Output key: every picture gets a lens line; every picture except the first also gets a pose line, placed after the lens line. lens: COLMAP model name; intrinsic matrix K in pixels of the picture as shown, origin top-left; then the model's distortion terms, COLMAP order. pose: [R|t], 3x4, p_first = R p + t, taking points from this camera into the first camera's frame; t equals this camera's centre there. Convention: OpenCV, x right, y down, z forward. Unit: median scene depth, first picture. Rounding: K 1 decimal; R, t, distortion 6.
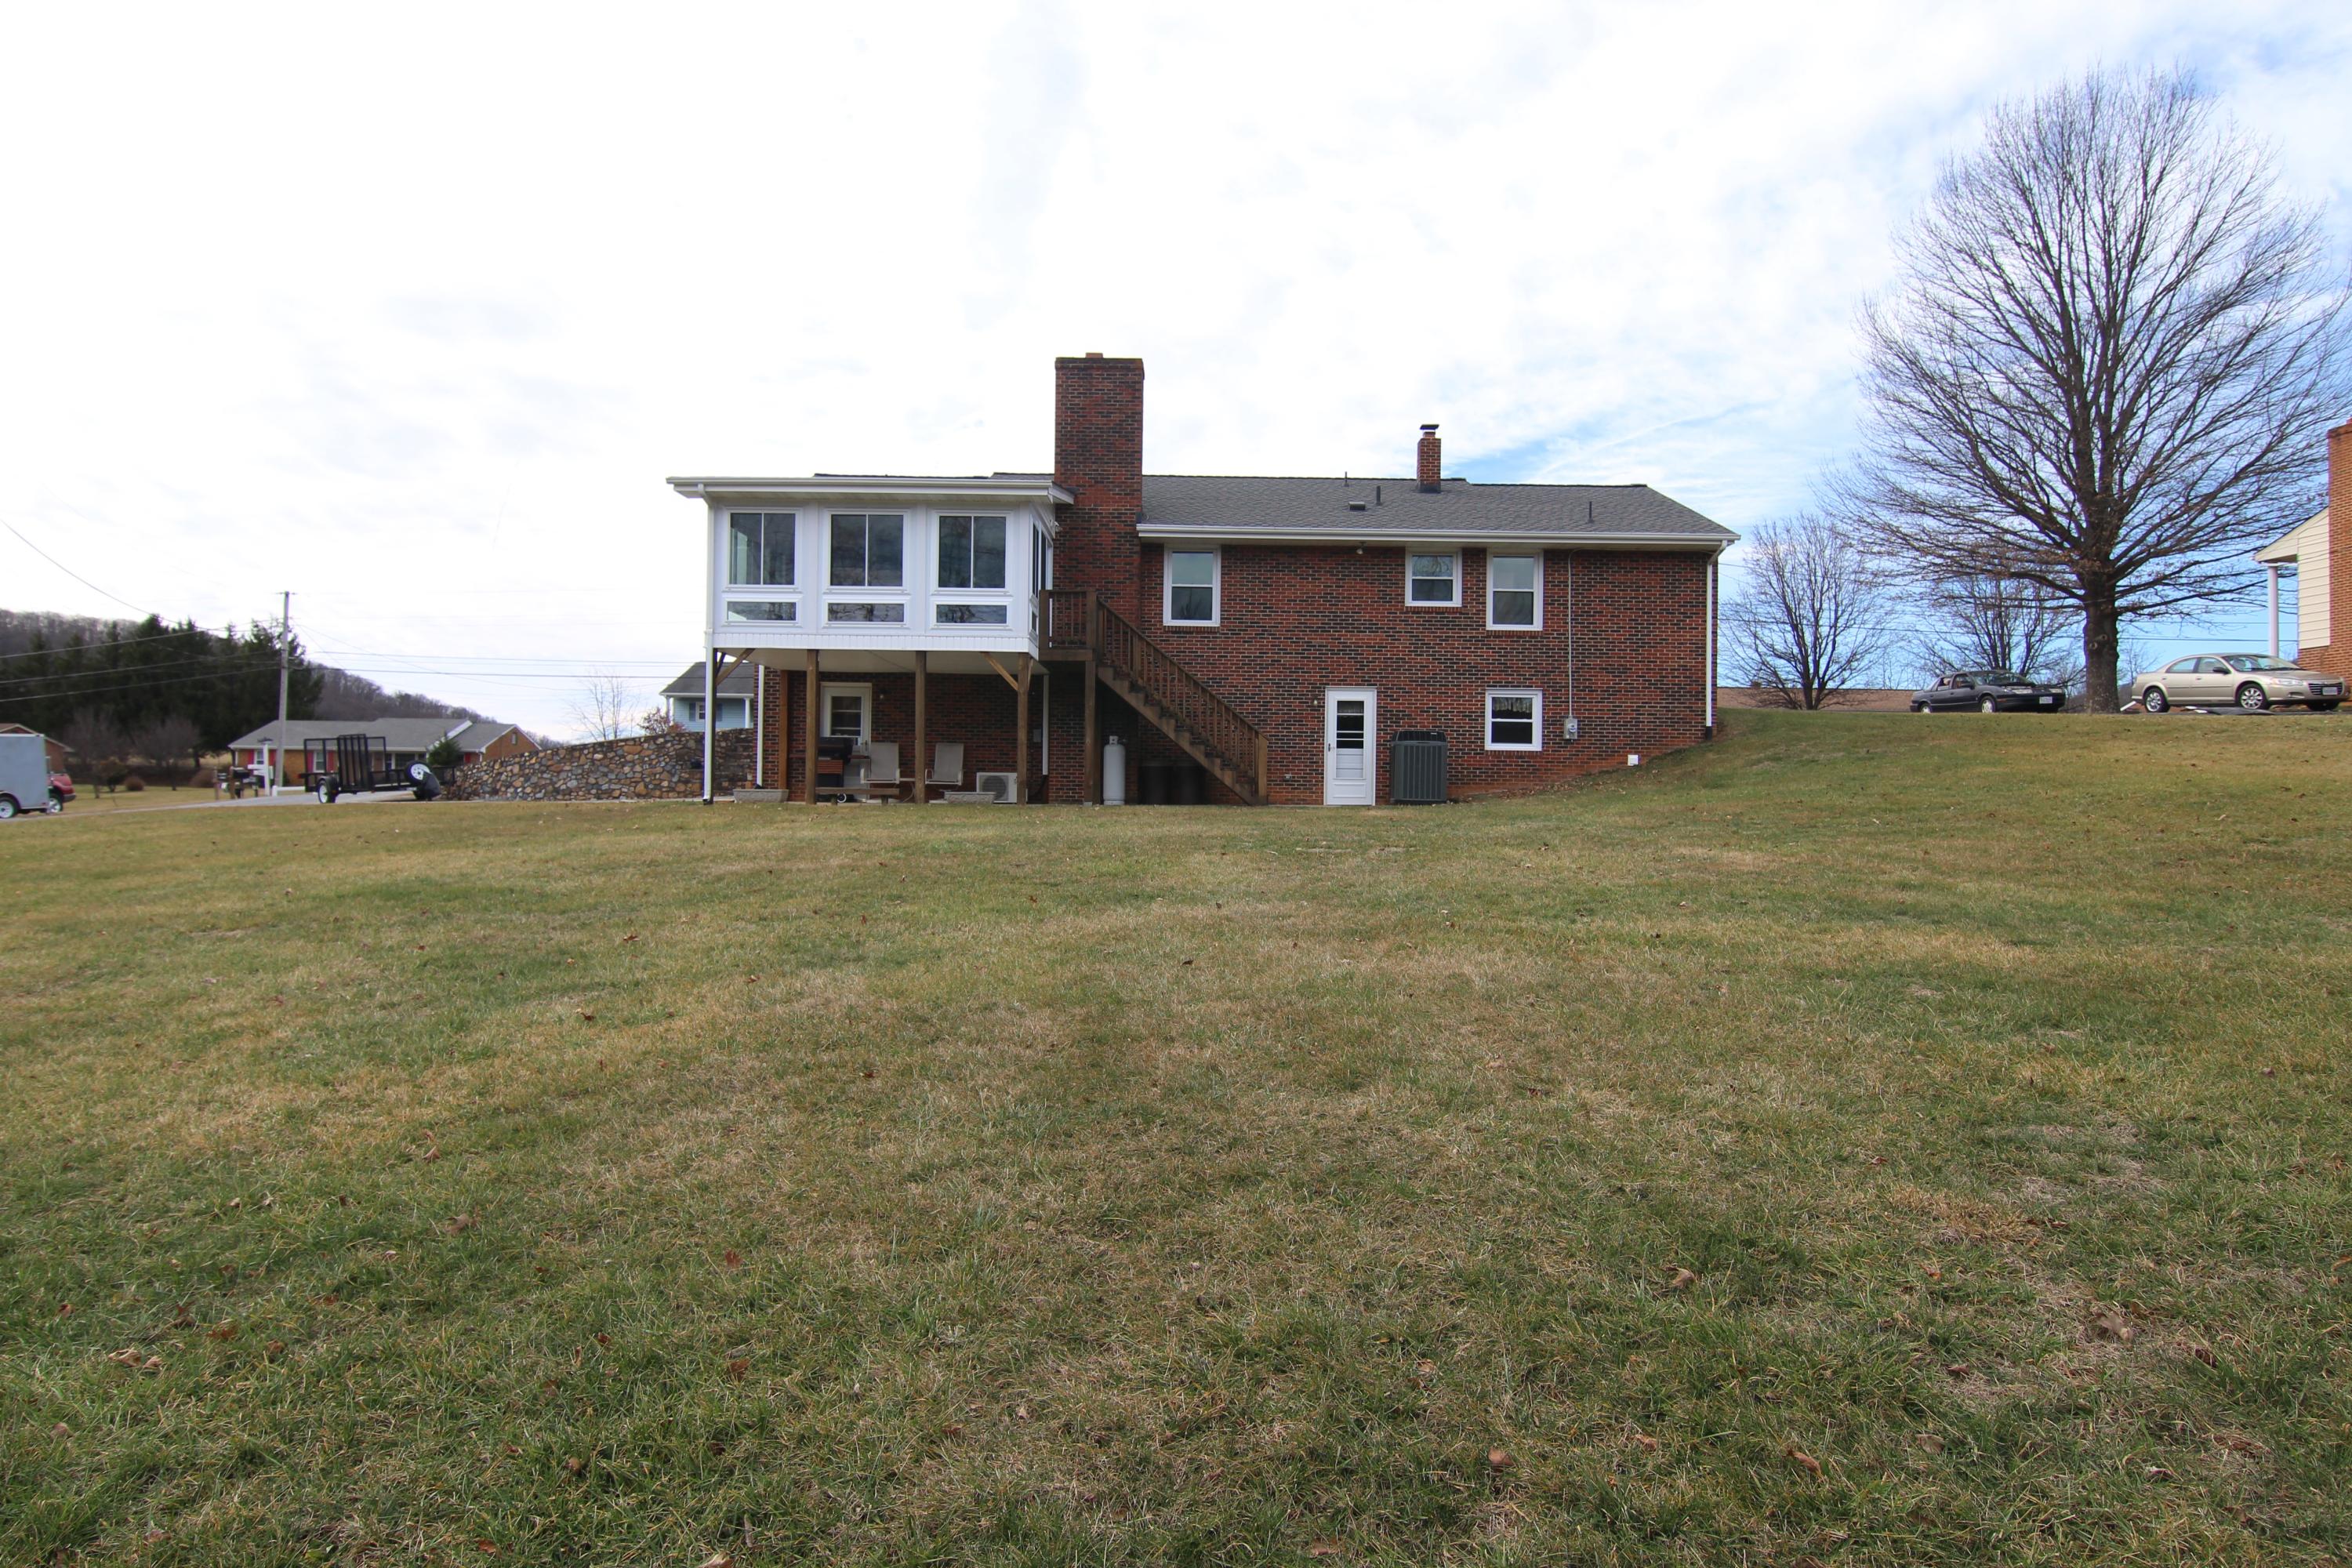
lens RADIAL K [[1308.7, 0, 1183.3], [0, 1308.7, 778.6], [0, 0, 1]] dist [-0.004951, -0.001242]
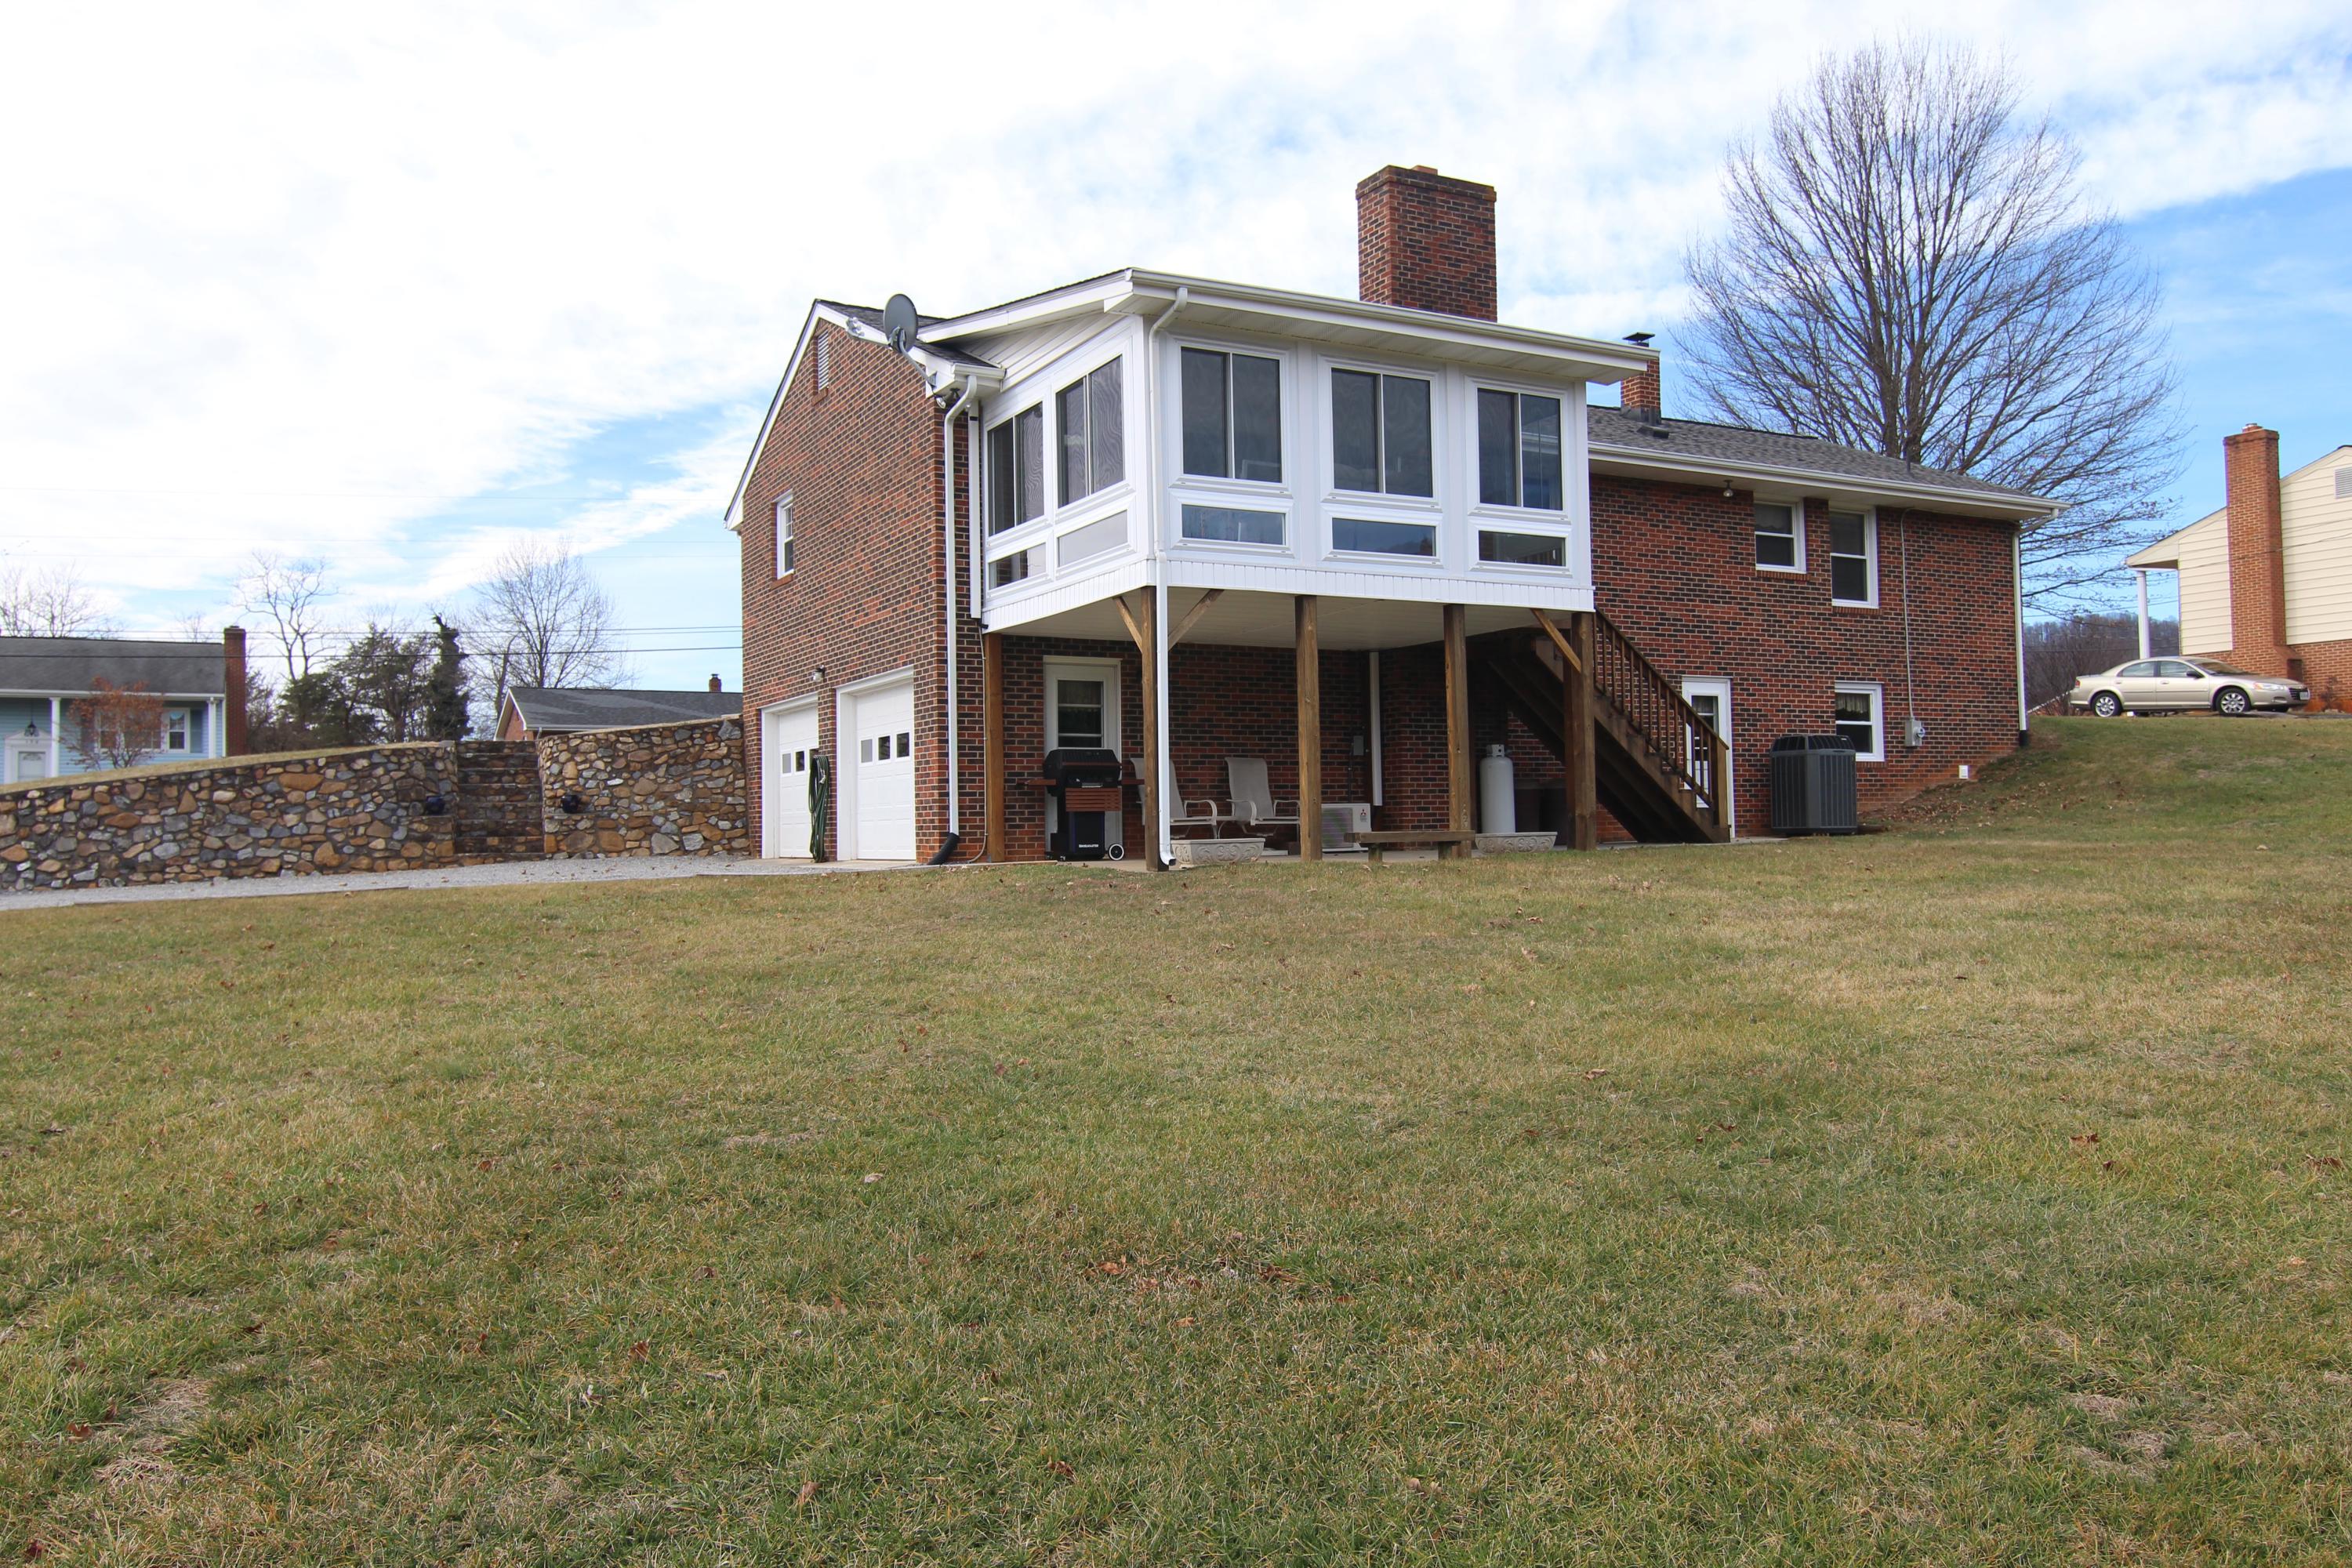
lens RADIAL K [[1703.2, 0, 1176.0], [0, 1703.2, 784.0], [0, 0, 1]] dist [-0.036992, 0.061743]
pose [[0.878473, -0.015883, 0.477527, -0.587839], [0.024188, 0.999644, -0.011248, -0.006468], [-0.477179, 0.021432, 0.878545, 0.307830]]
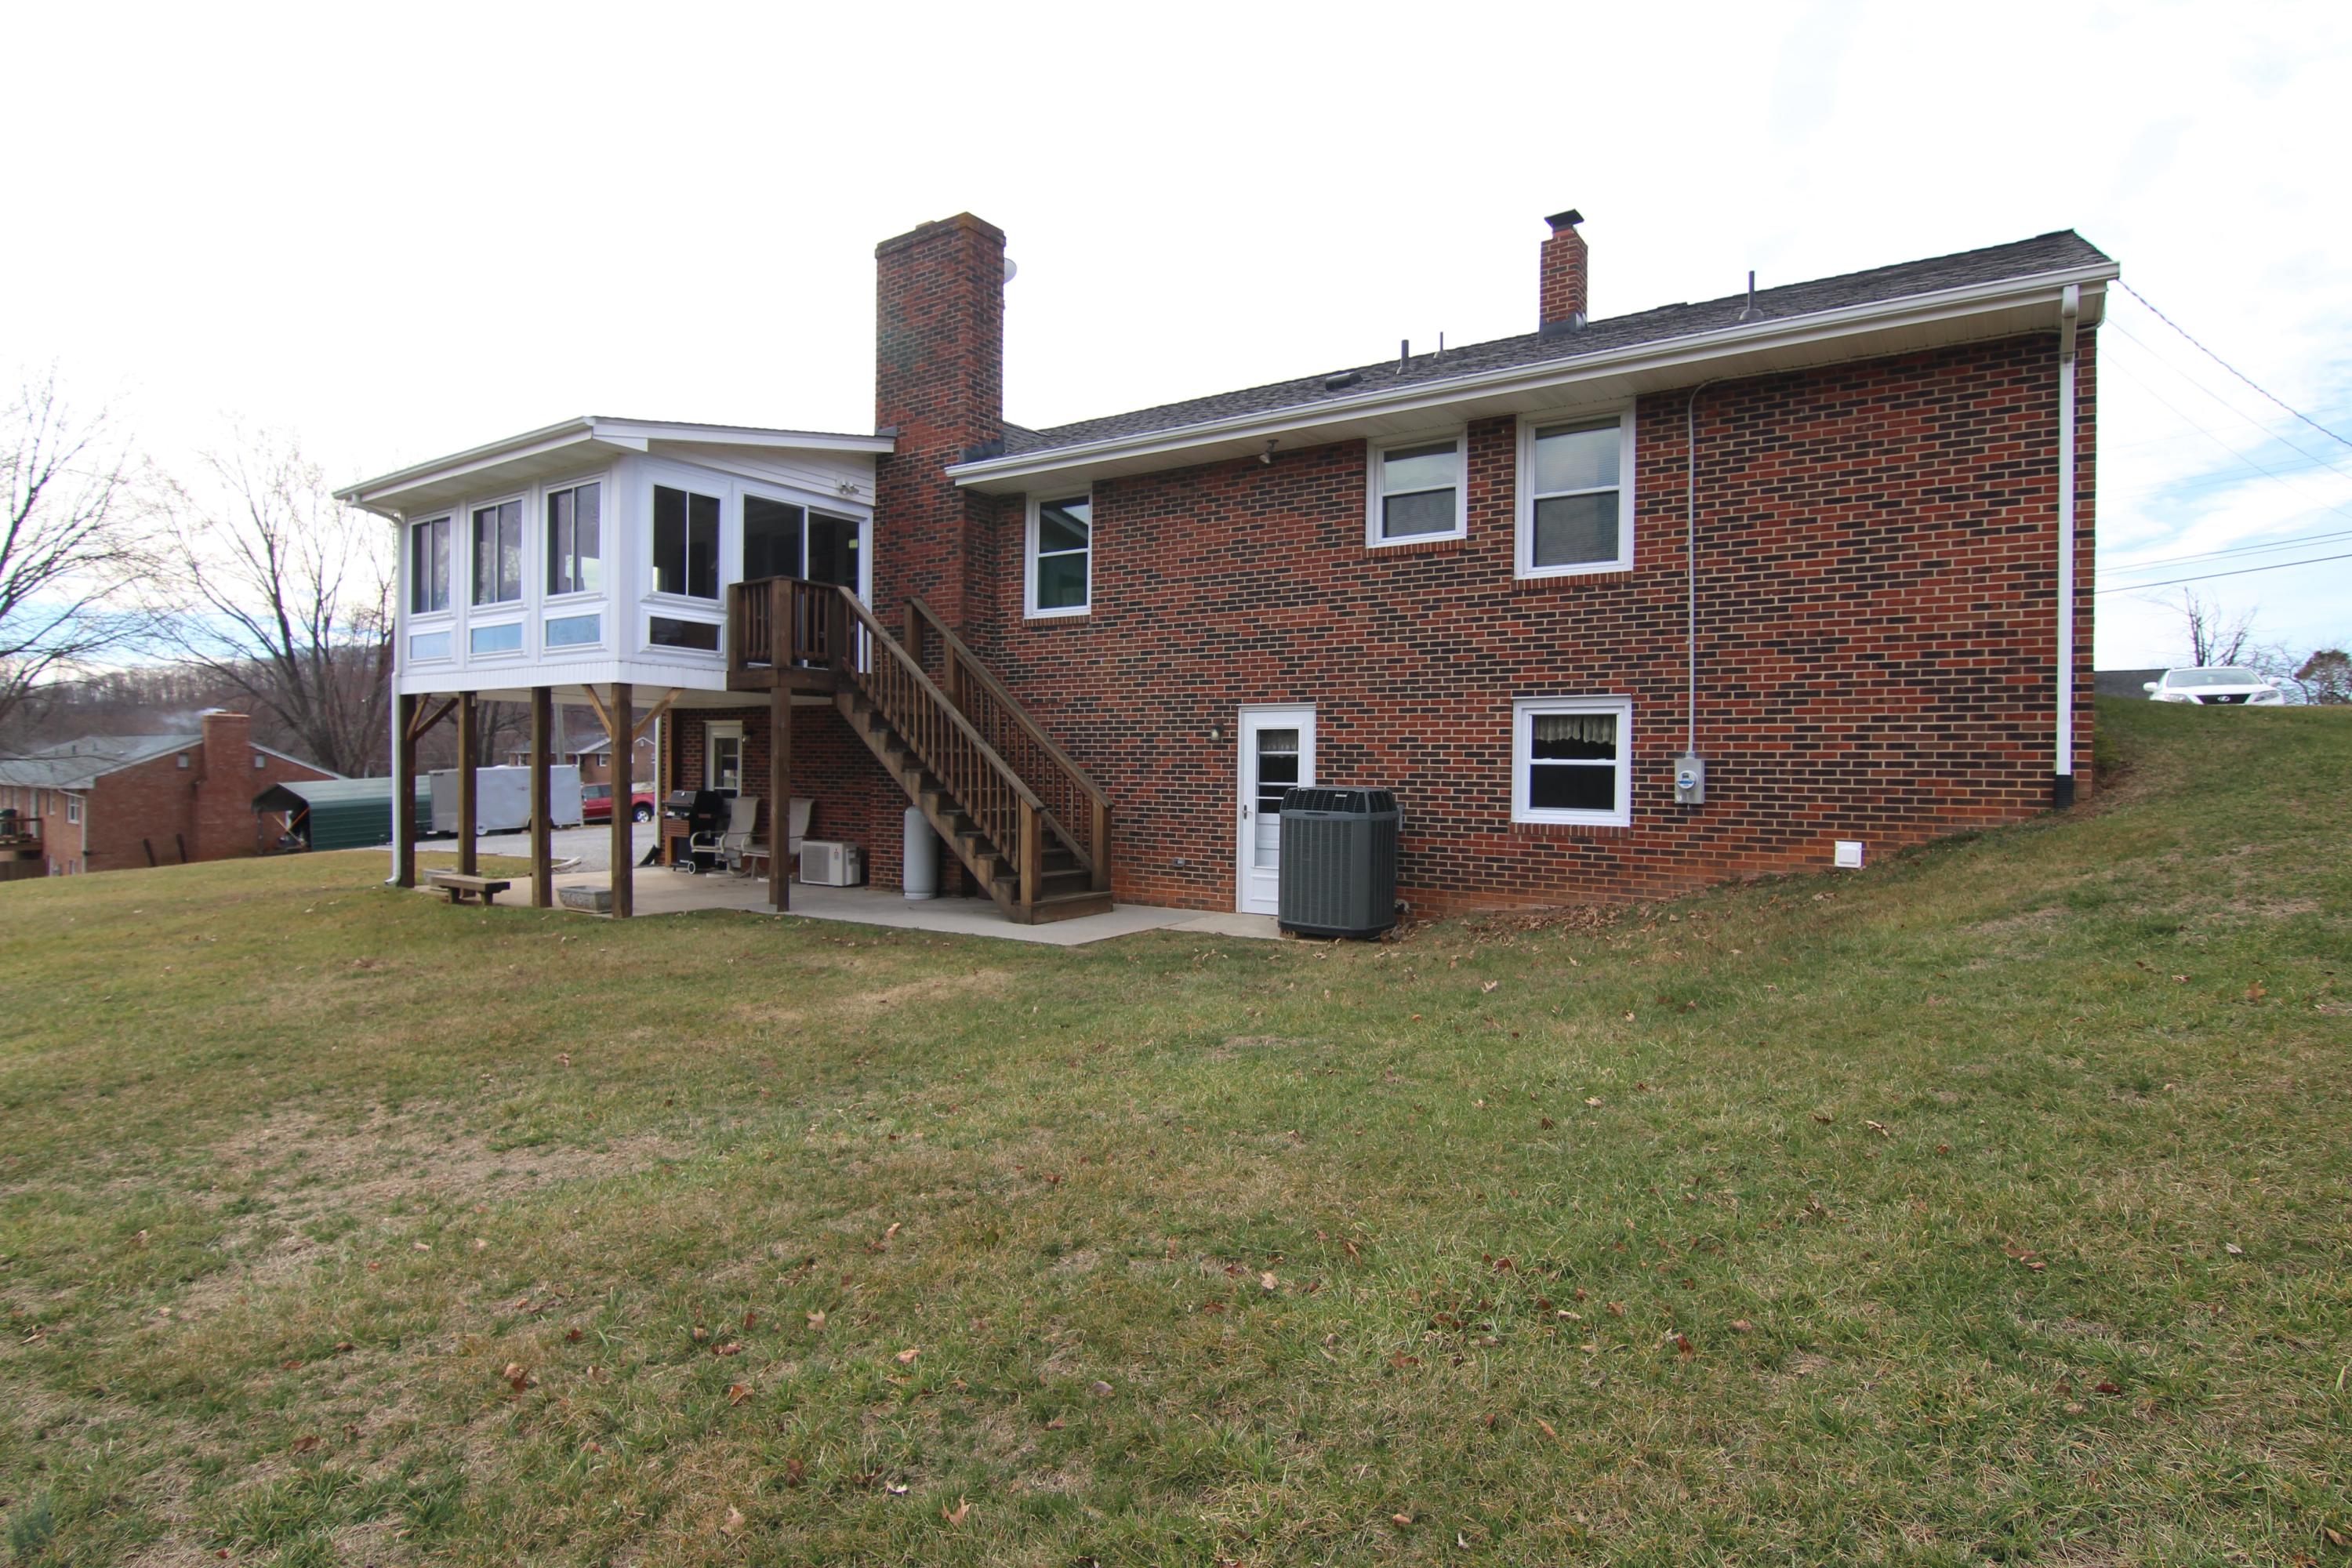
lens RADIAL K [[1195.5, 0, 1180.2], [0, 1195.5, 772.1], [0, 0, 1]] dist [-0.003422, -0.012302]
pose [[0.827849, -0.002040, -0.560947, 0.380840], [0.005572, 0.999974, 0.004587, -0.043705], [0.560923, -0.006923, 0.827839, 0.554893]]
